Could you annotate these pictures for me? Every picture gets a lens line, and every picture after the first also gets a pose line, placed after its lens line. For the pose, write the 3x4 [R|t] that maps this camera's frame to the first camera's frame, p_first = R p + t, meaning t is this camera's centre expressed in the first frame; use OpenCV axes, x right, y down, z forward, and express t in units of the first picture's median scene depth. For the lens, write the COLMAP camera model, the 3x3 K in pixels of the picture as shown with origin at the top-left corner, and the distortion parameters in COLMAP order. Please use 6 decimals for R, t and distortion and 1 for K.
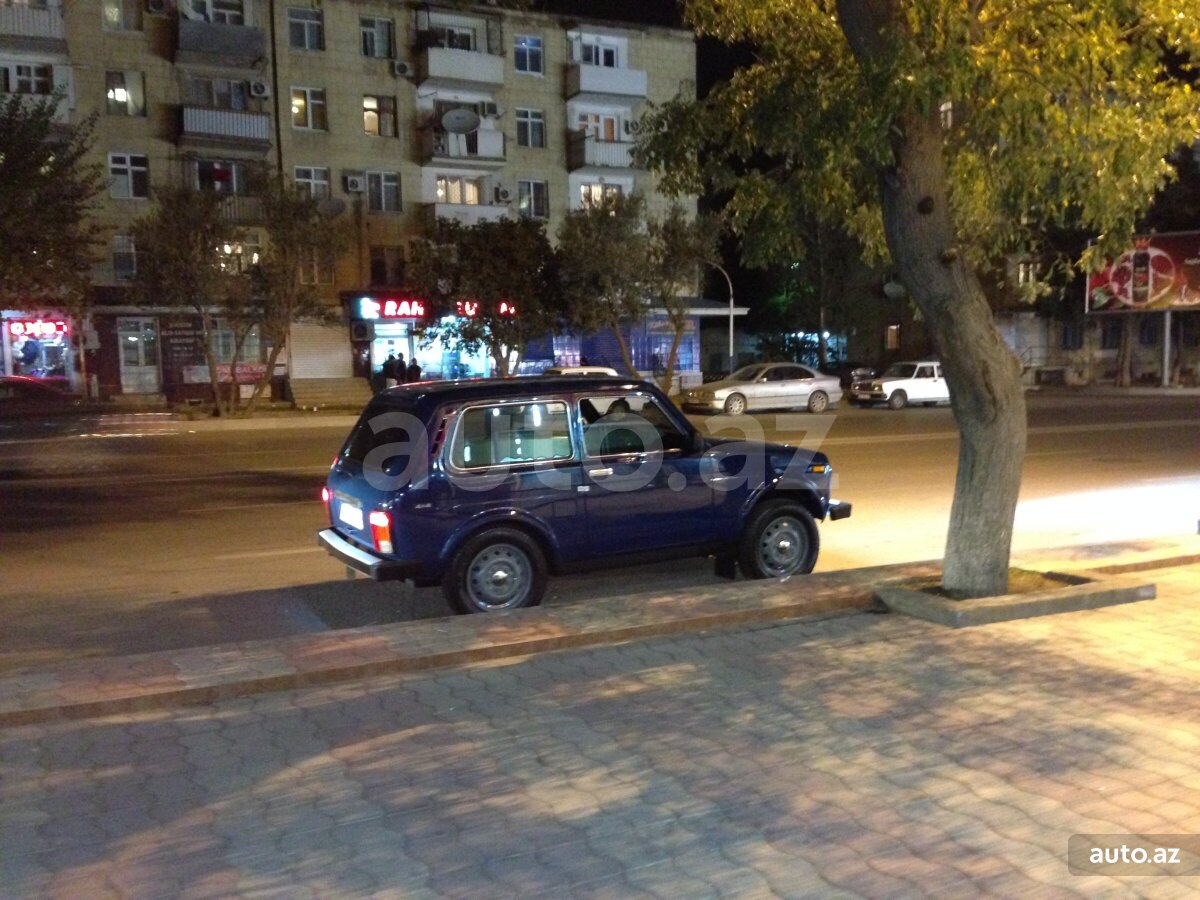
lens RADIAL K [[1141.3, 0, 600.0], [0, 1141.3, 450.0], [0, 0, 1]] dist [0.009593, -0.001543]
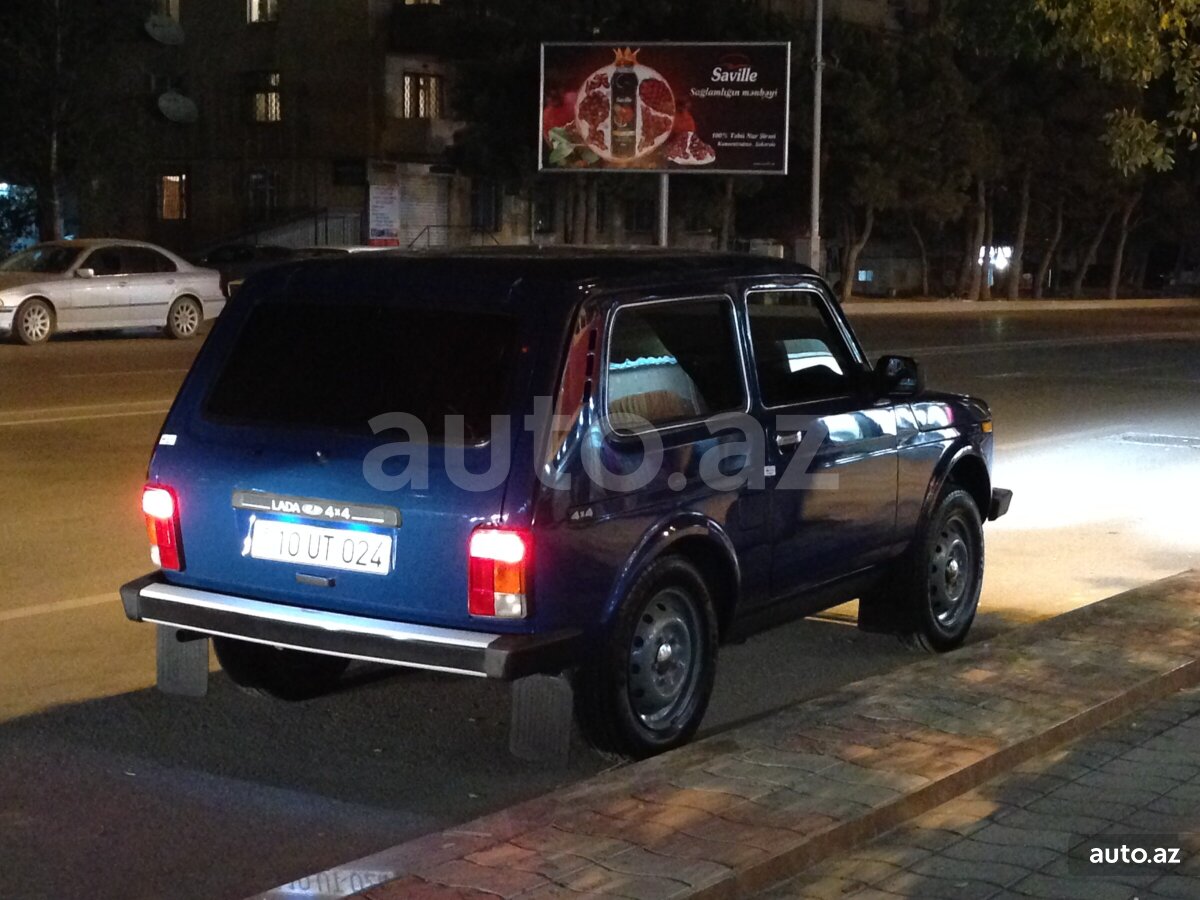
lens RADIAL K [[2195.8, 0, 600.0], [0, 2195.8, 450.0], [0, 0, 1]] dist [0.025182, 0.115797]
pose [[0.834438, -0.020708, 0.550712, -0.164676], [0.013036, 0.999756, 0.017840, 0.001670], [-0.550947, -0.007708, 0.834505, 0.061588]]
